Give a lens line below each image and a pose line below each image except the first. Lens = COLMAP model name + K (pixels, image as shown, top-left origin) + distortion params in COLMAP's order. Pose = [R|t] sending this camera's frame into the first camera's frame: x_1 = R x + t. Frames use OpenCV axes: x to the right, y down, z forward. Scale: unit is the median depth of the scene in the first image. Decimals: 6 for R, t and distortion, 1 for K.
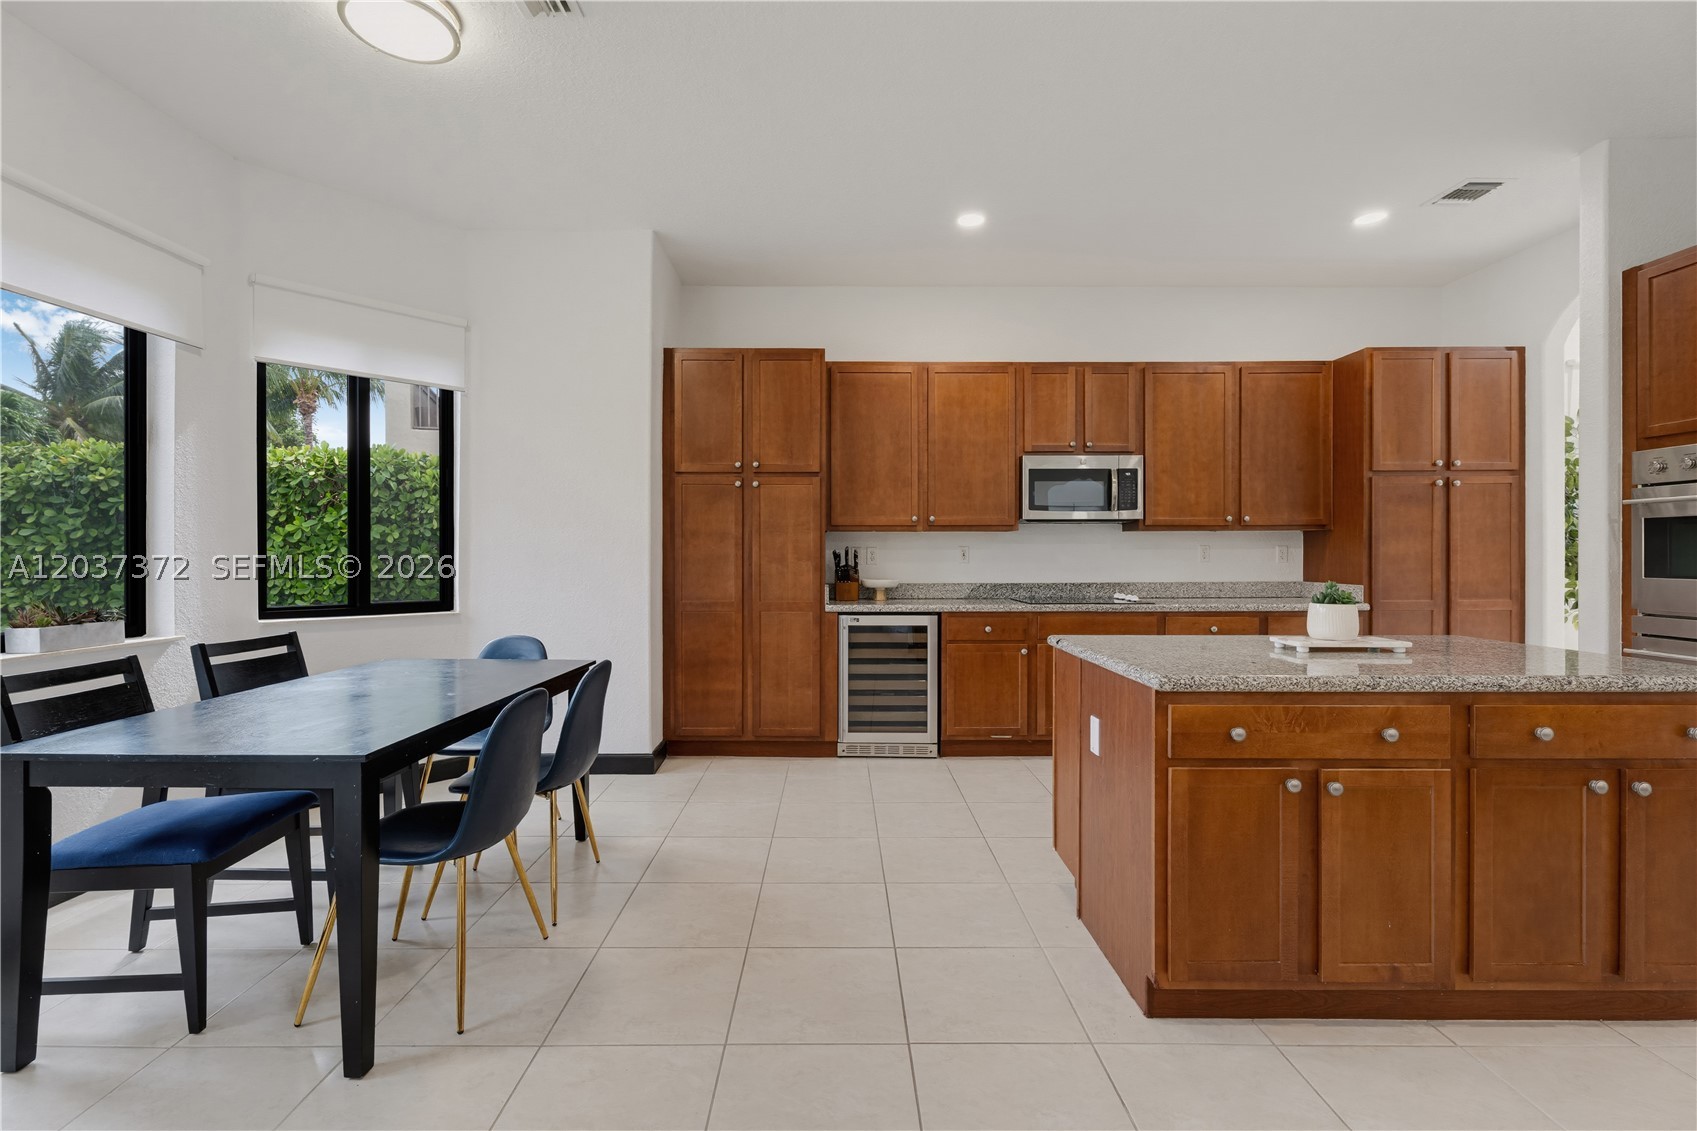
lens RADIAL K [[754.2, 0, 841.3], [0, 754.2, 559.5], [0, 0, 1]] dist [0.002864, -0.000522]
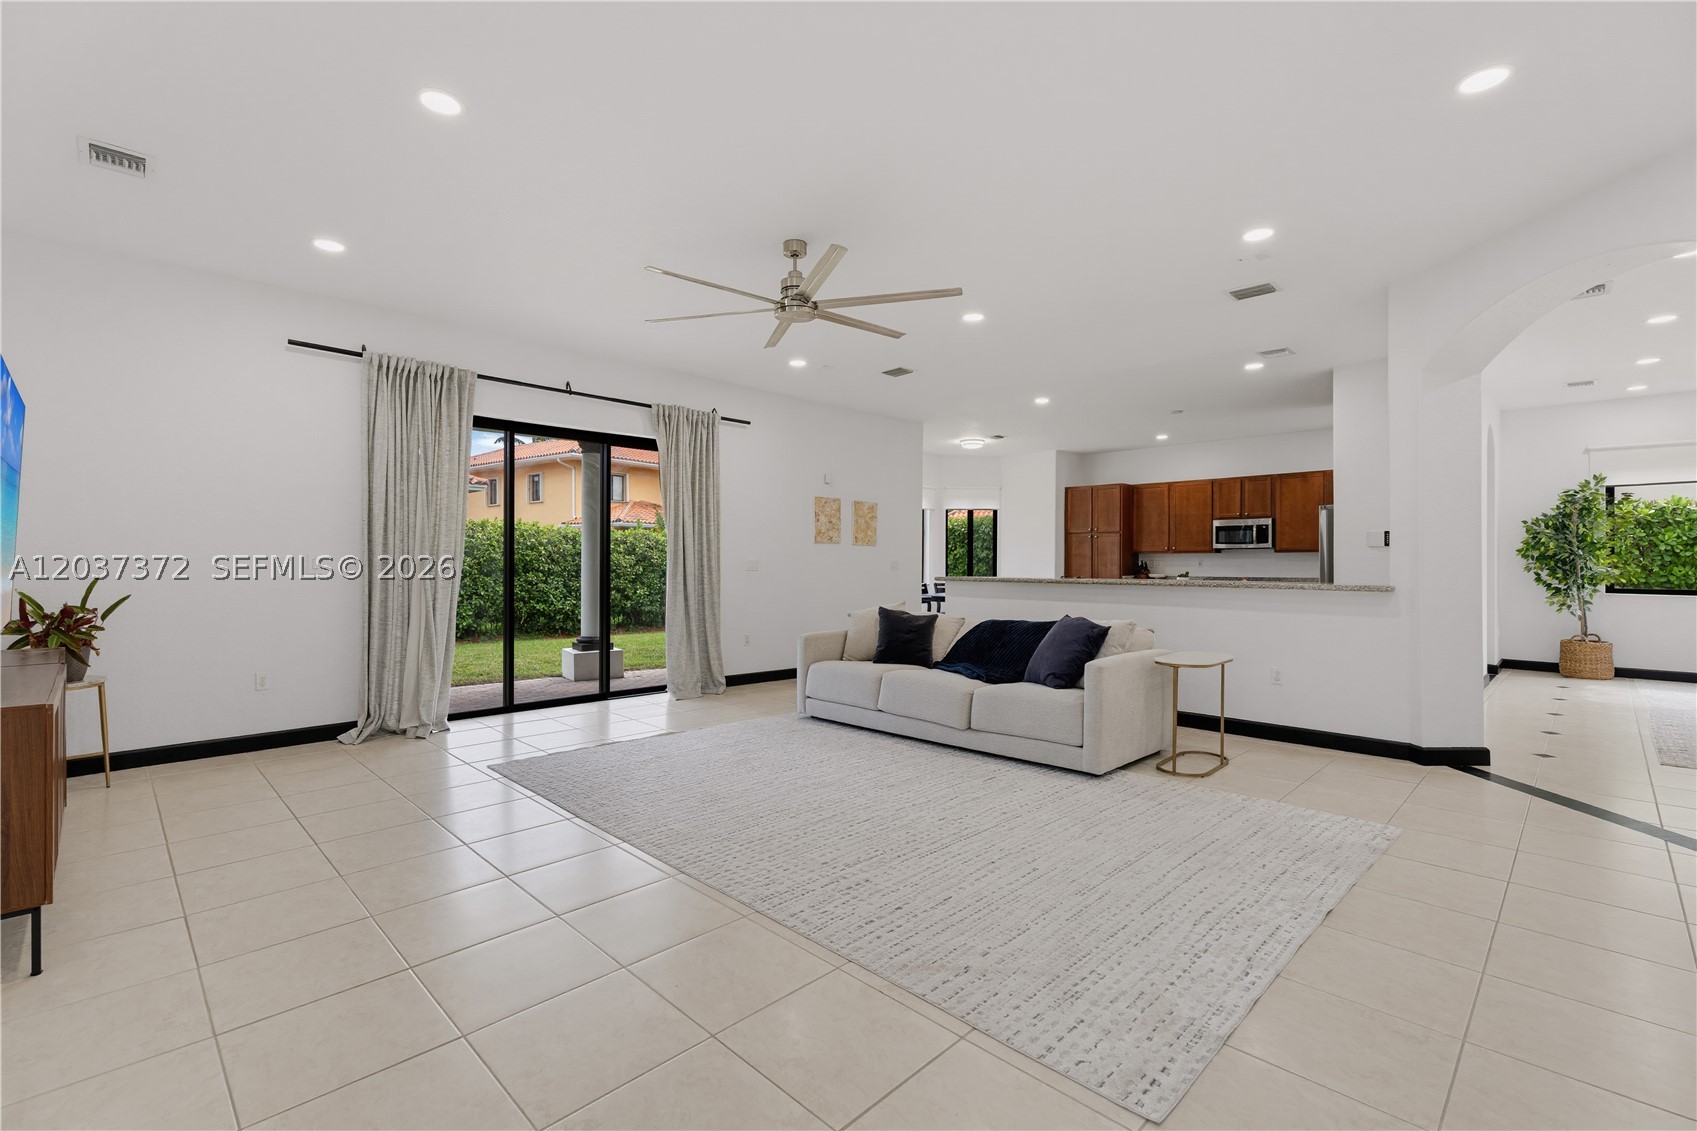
lens RADIAL K [[744.5, 0, 851.9], [0, 744.5, 558.5], [0, 0, 1]] dist [-0.001570, 0.000019]
pose [[0.709638, -0.001268, -0.704565, 1.081873], [-0.006847, 0.999939, -0.008696, 0.004521], [0.704533, 0.010995, 0.709586, -1.406934]]
